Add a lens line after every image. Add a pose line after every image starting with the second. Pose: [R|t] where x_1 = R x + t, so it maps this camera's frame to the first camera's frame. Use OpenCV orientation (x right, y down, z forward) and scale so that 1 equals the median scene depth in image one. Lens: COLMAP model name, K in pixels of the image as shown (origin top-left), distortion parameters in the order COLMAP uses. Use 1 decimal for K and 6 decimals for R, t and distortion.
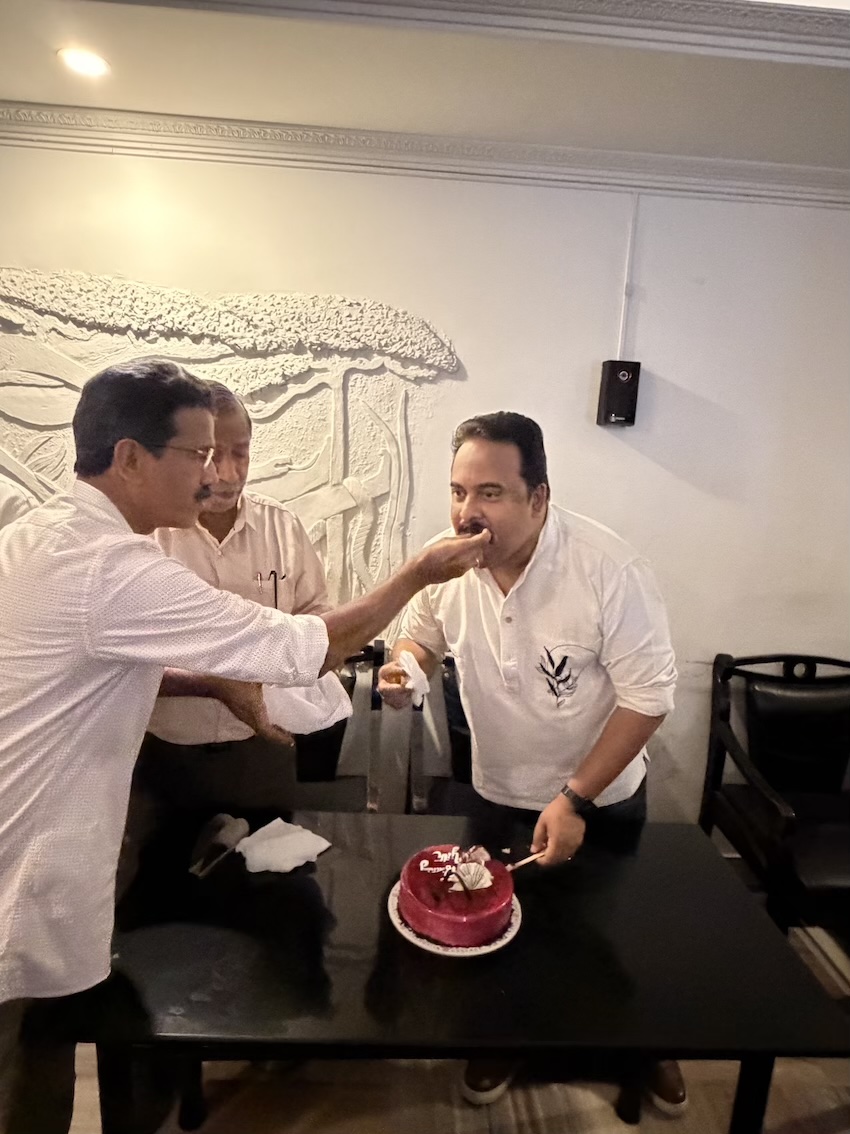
lens RADIAL K [[678.8, 0, 422.2], [0, 678.8, 561.6], [0, 0, 1]] dist [-0.002940, 0.002774]
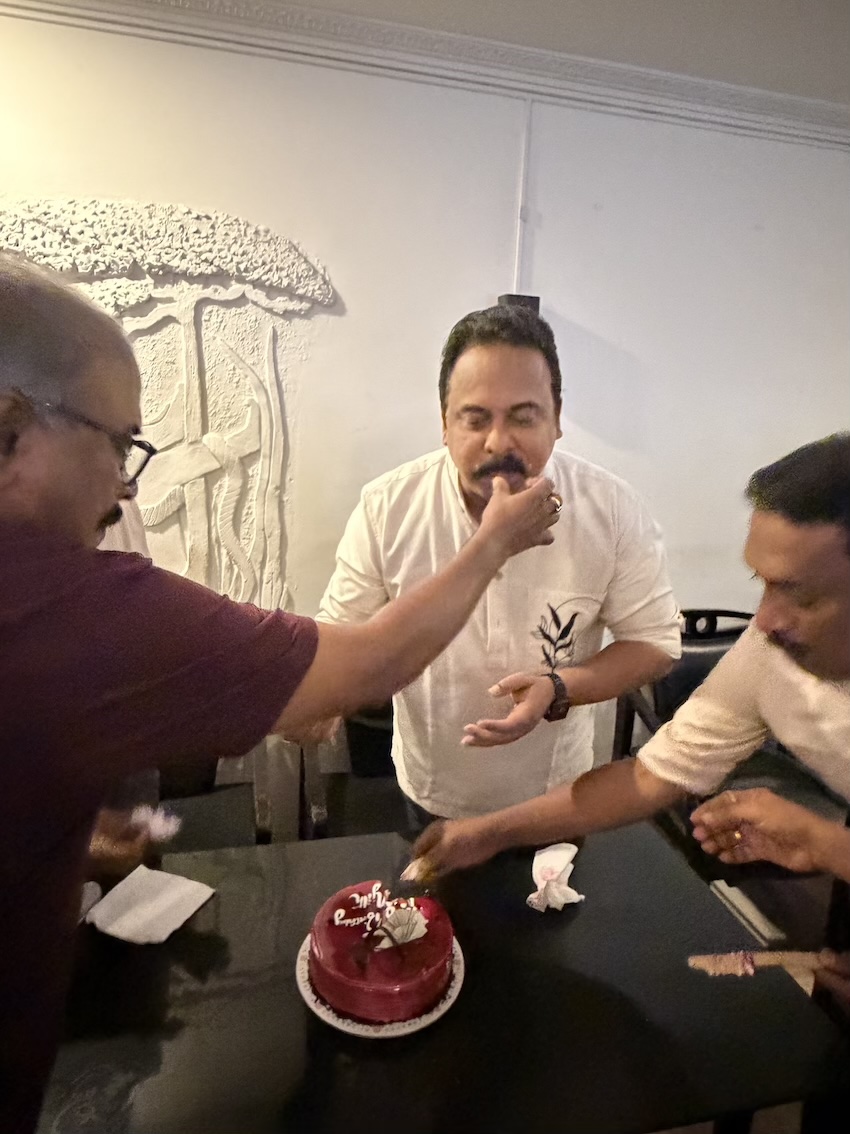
lens RADIAL K [[678.8, 0, 420.4], [0, 678.8, 562.7], [0, 0, 1]] dist [-0.002940, 0.002774]
pose [[0.981537, -0.054477, 0.183352, -0.015864], [0.045590, 0.997588, 0.052344, 0.002093], [-0.185761, -0.043019, 0.981653, 0.136705]]
